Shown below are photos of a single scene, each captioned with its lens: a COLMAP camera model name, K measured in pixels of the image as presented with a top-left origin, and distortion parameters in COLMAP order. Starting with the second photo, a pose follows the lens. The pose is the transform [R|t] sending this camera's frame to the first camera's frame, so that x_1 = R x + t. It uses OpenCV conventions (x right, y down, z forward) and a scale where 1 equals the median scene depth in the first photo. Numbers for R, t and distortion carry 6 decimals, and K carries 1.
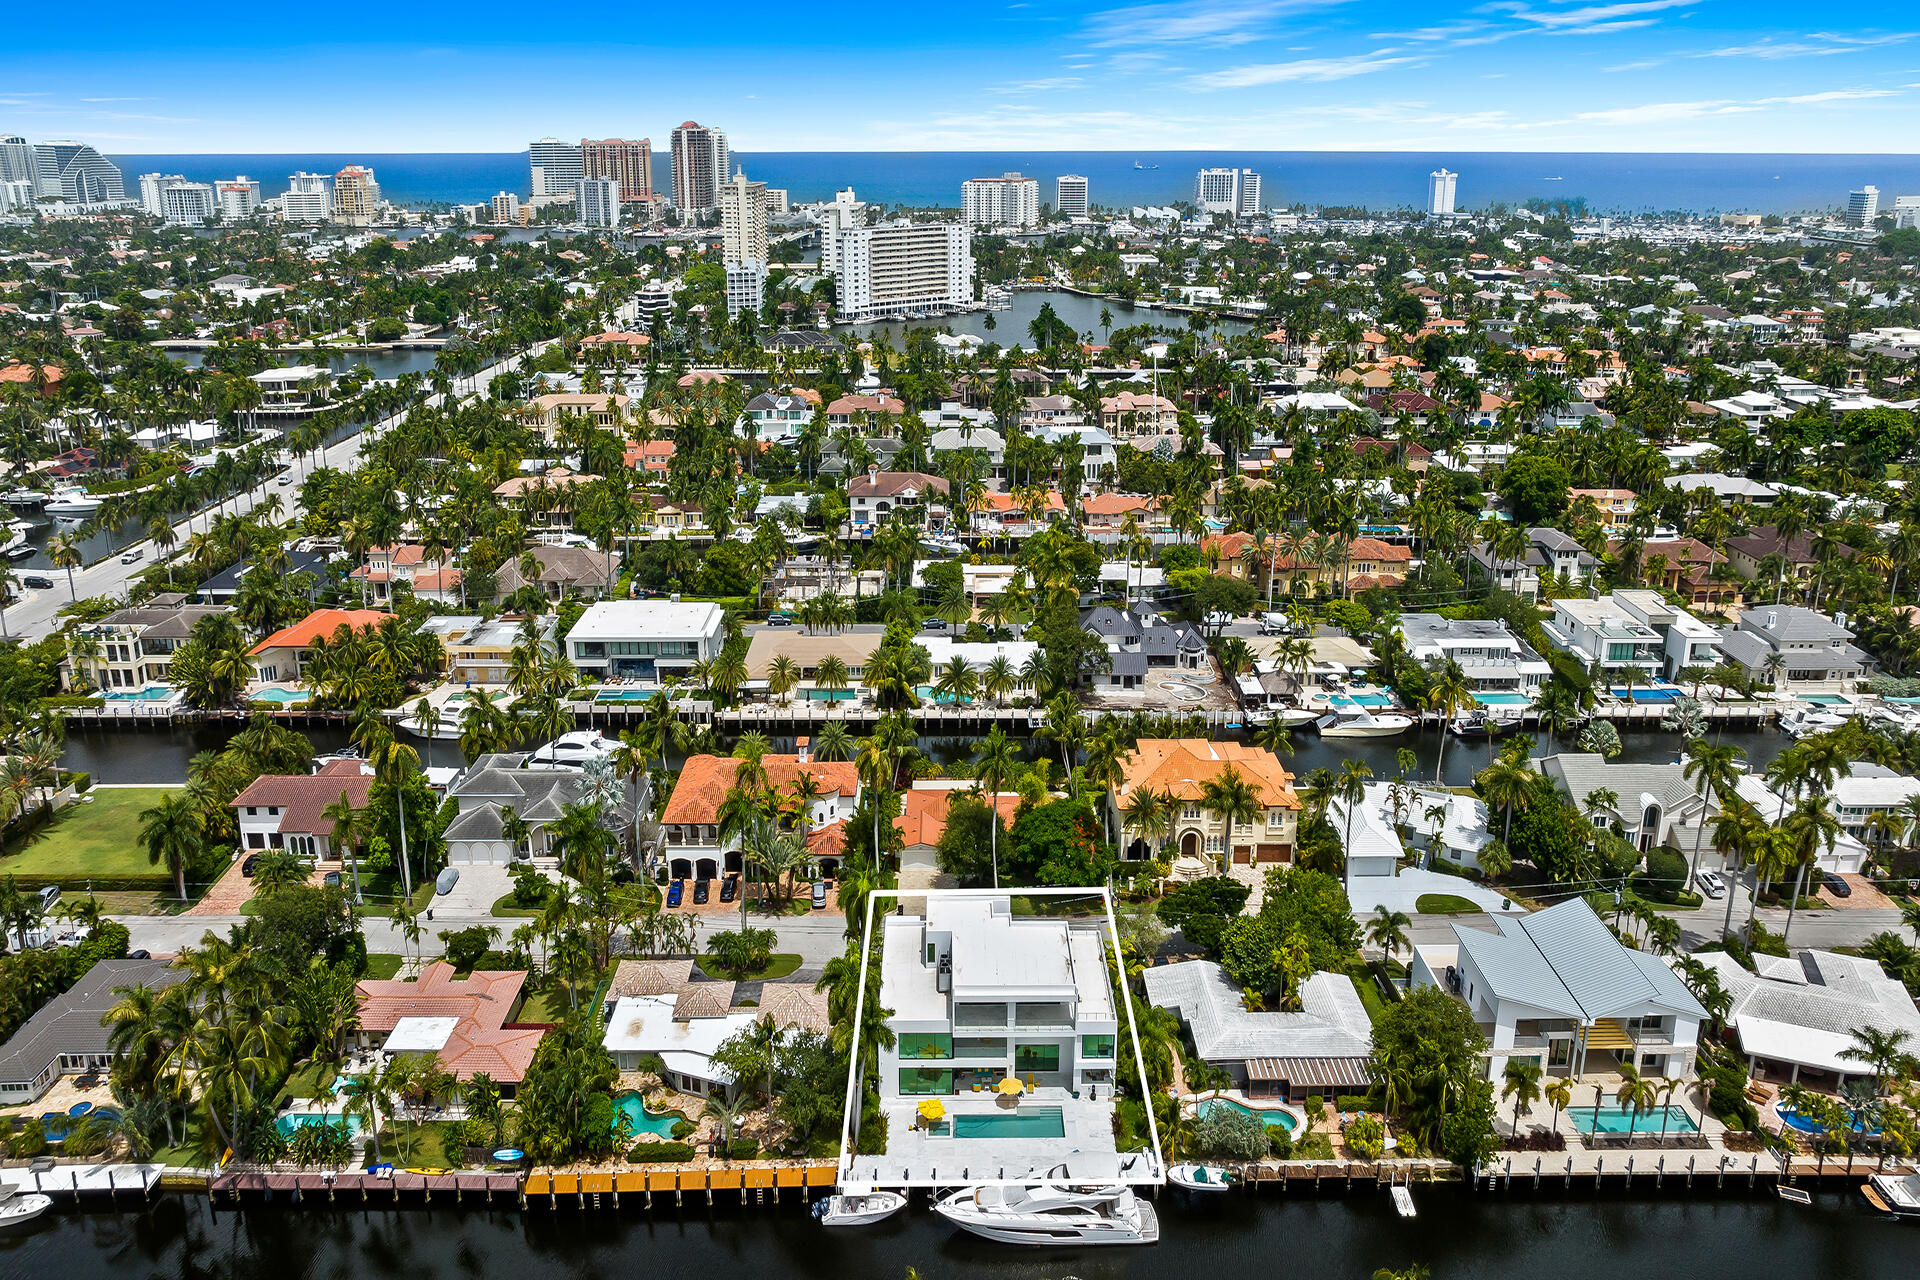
lens RADIAL K [[1335.4, 0, 961.4], [0, 1335.4, 552.3], [0, 0, 1]] dist [-0.009992, -0.009886]
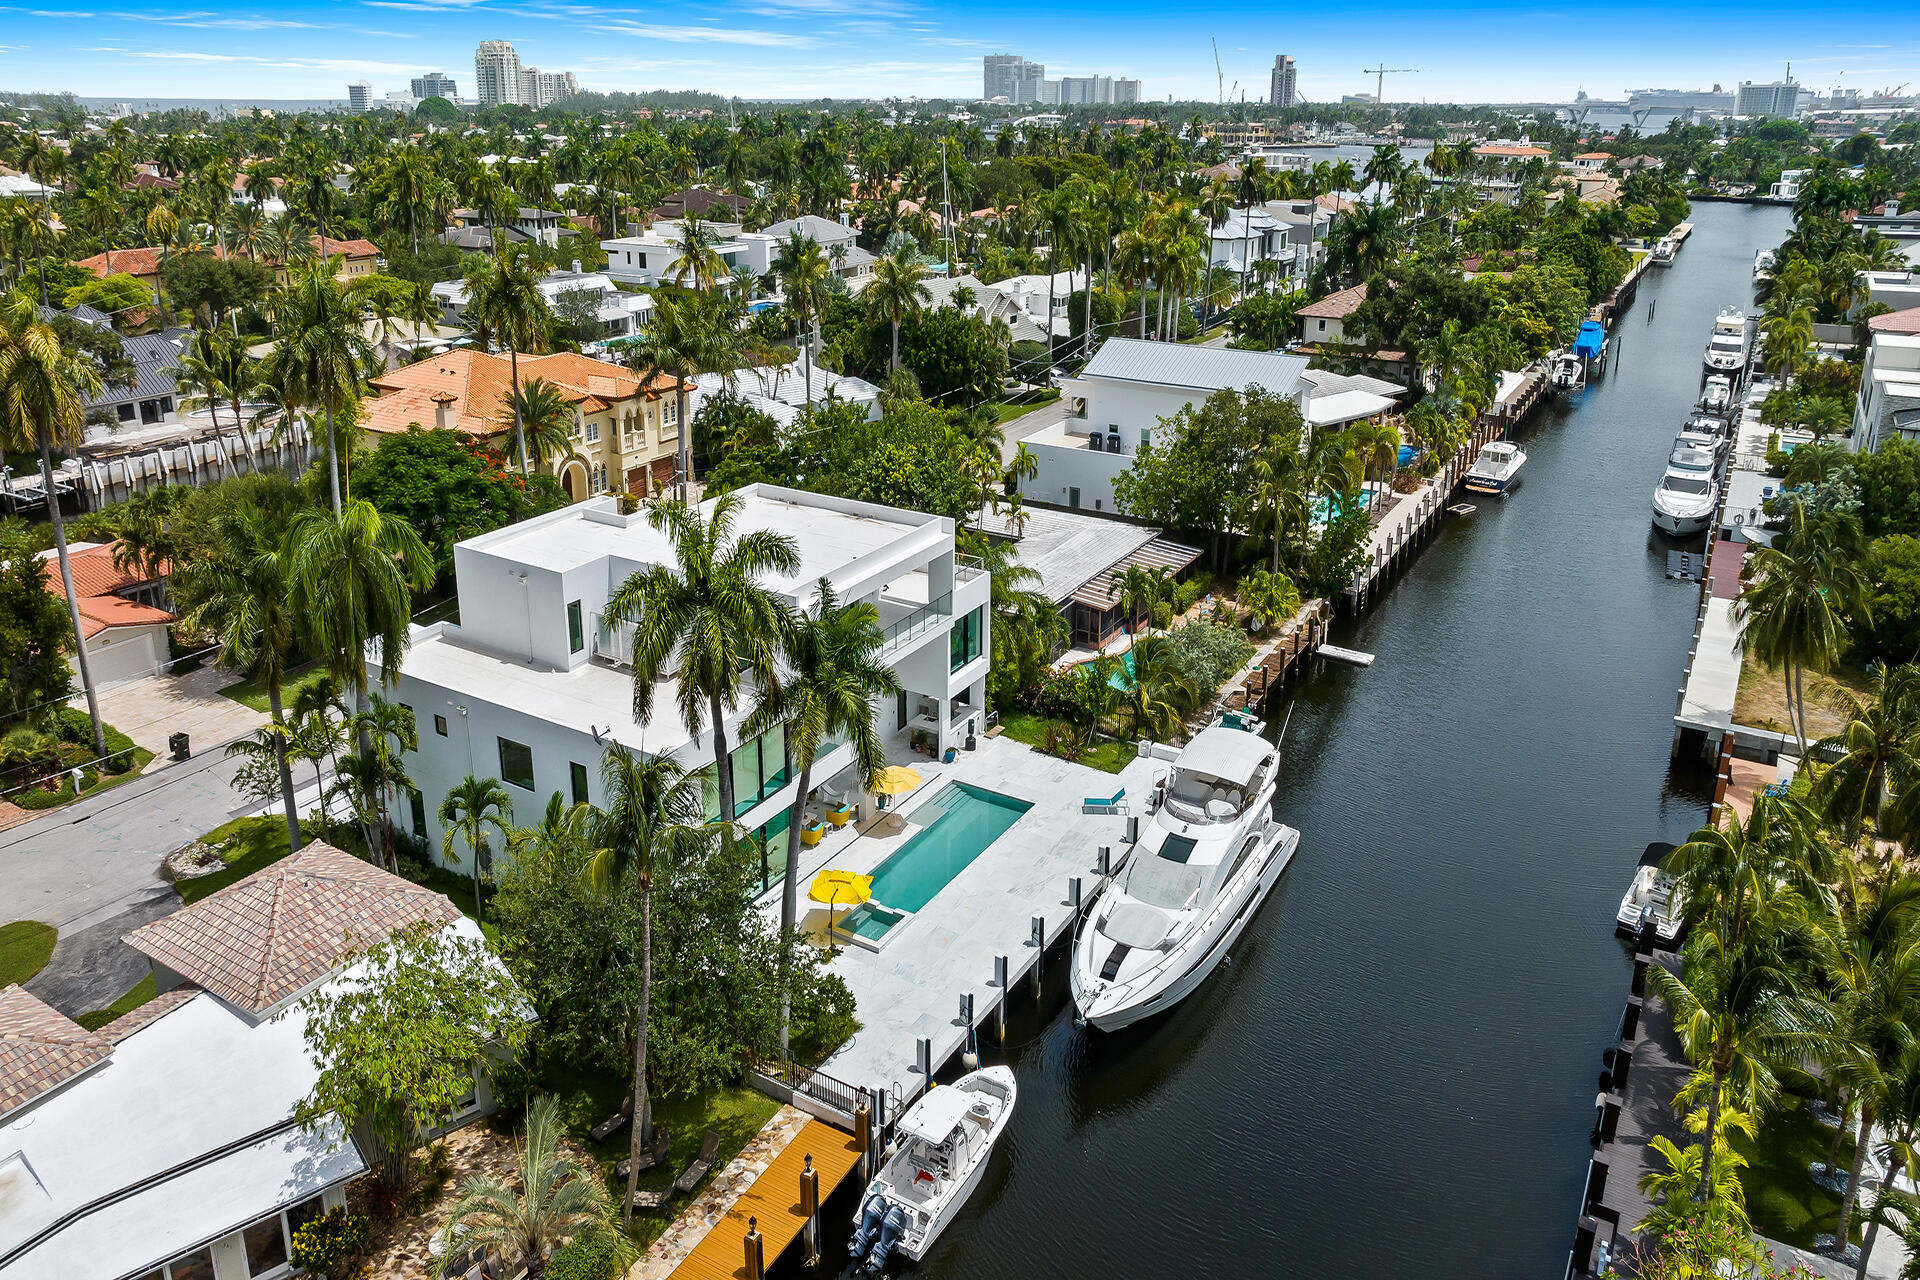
lens RADIAL K [[1359.2, 0, 959.1], [0, 1359.2, 519.7], [0, 0, 1]] dist [-0.009869, -0.006409]
pose [[0.529305, -0.262895, 0.806674, -0.301355], [0.249034, 0.957043, 0.148494, 0.251146], [-0.811060, 0.122290, 0.572038, 0.703677]]
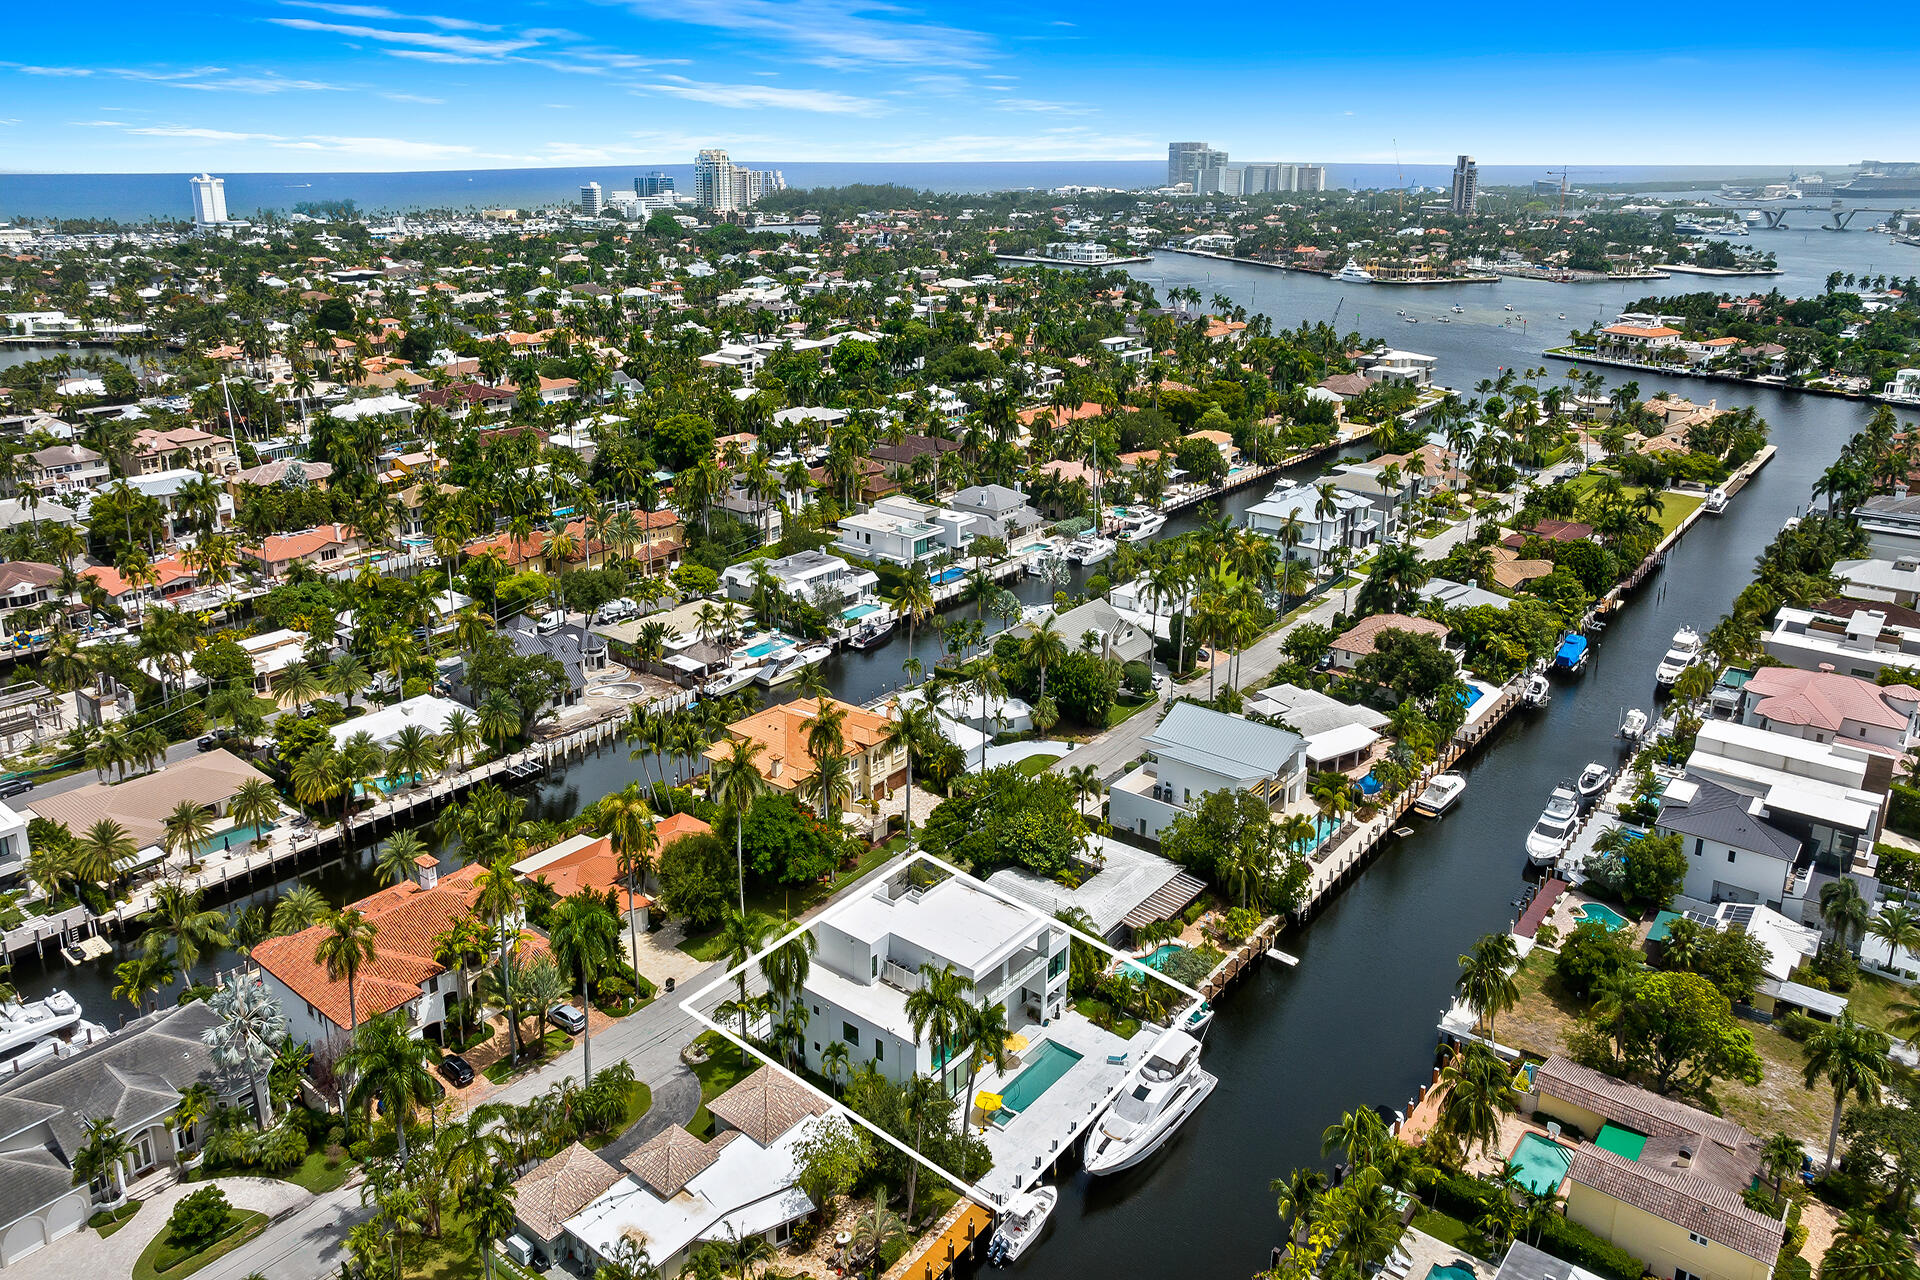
lens RADIAL K [[1335.4, 0, 961.4], [0, 1335.4, 552.3], [0, 0, 1]] dist [-0.009992, -0.009886]
pose [[0.635973, -0.222501, 0.738939, -0.621491], [0.226667, 0.969156, 0.096739, -0.046169], [-0.737672, 0.105969, 0.666791, 0.346389]]
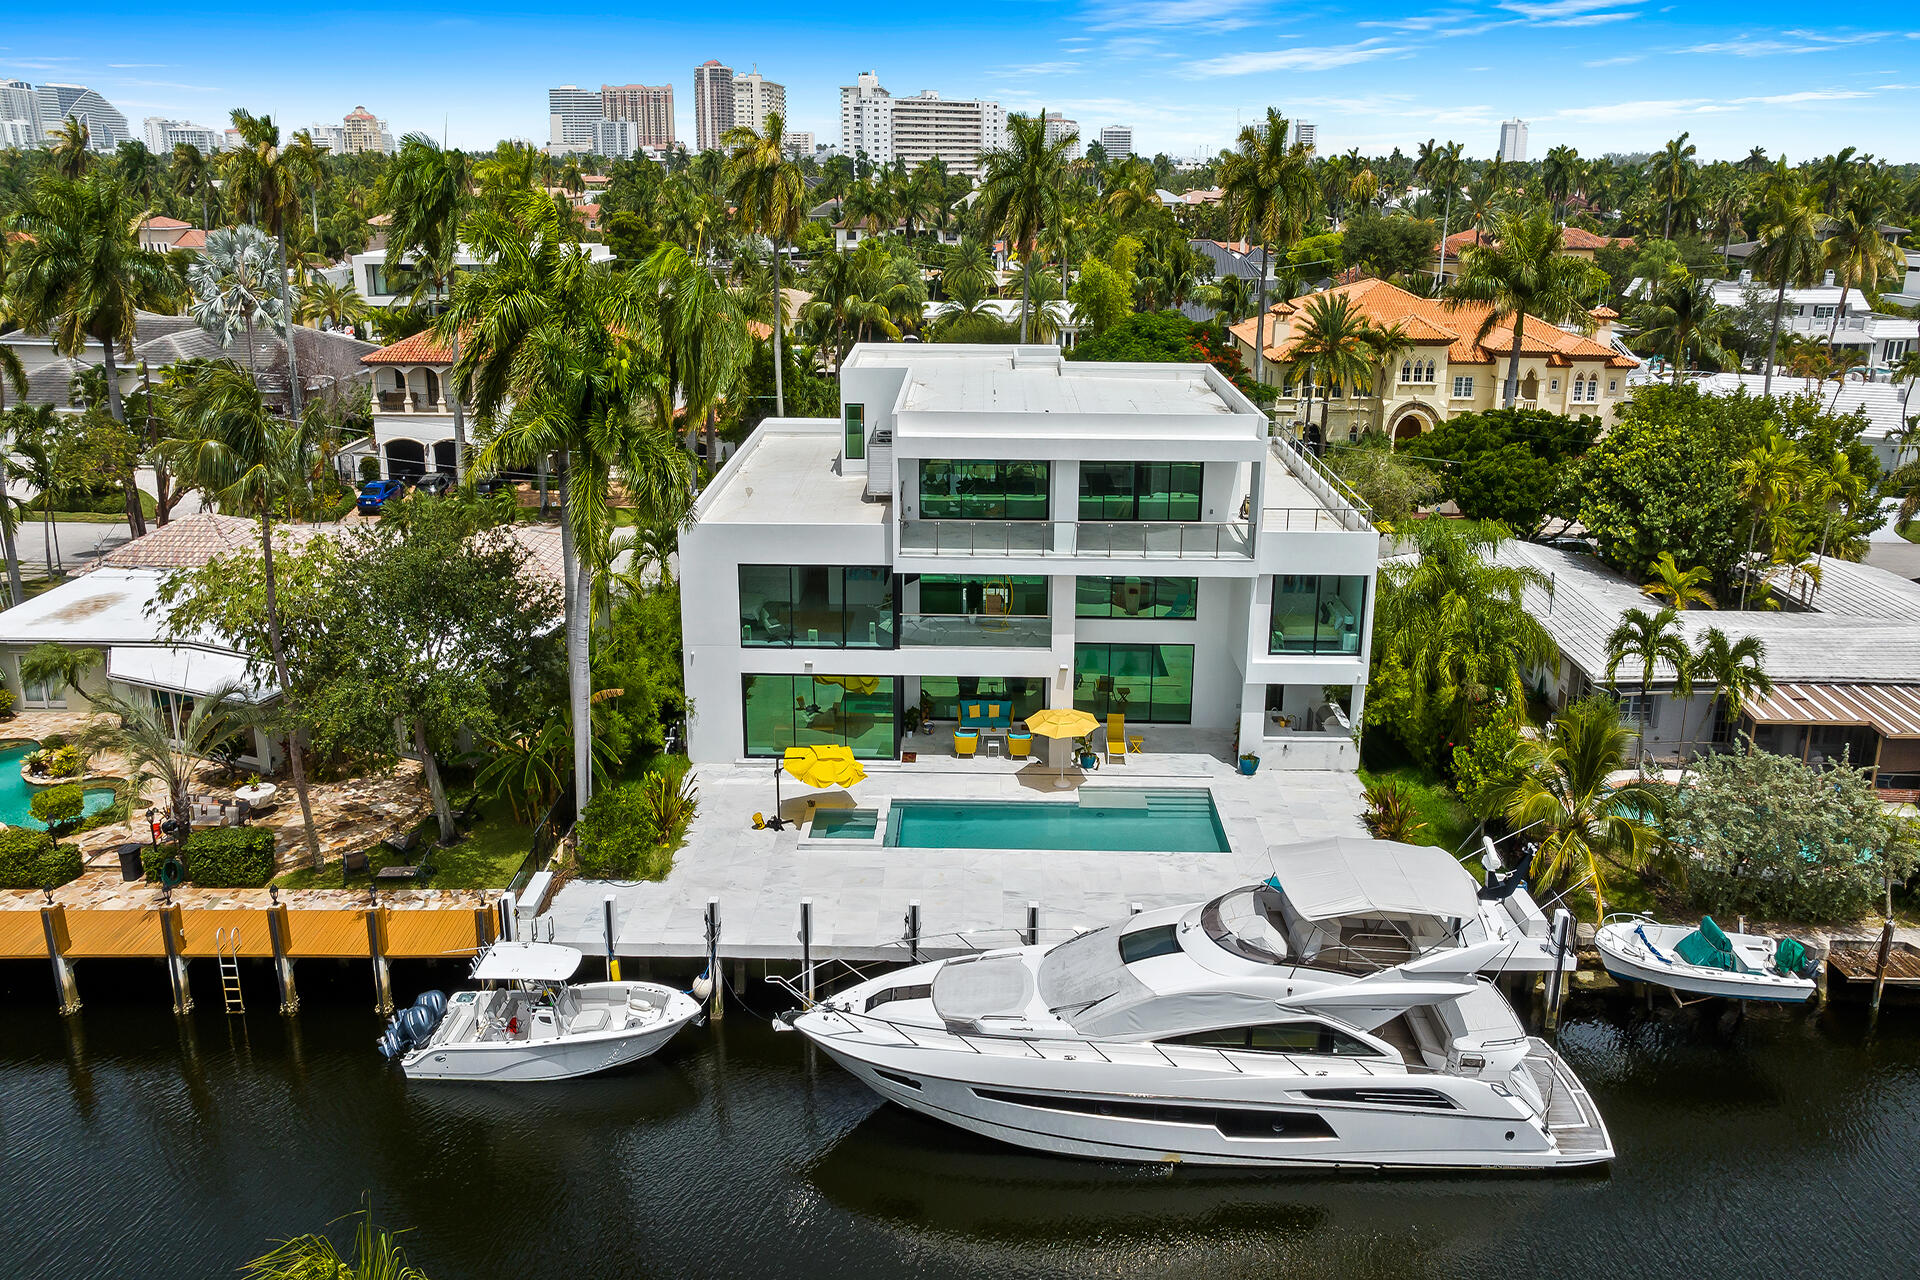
lens RADIAL K [[1359.2, 0, 959.1], [0, 1359.2, 519.7], [0, 0, 1]] dist [-0.009869, -0.006409]
pose [[0.999557, 0.011903, -0.027285, 0.019313], [-0.012621, 0.999574, -0.026321, 0.356737], [0.026960, 0.026654, 0.999281, 0.647150]]
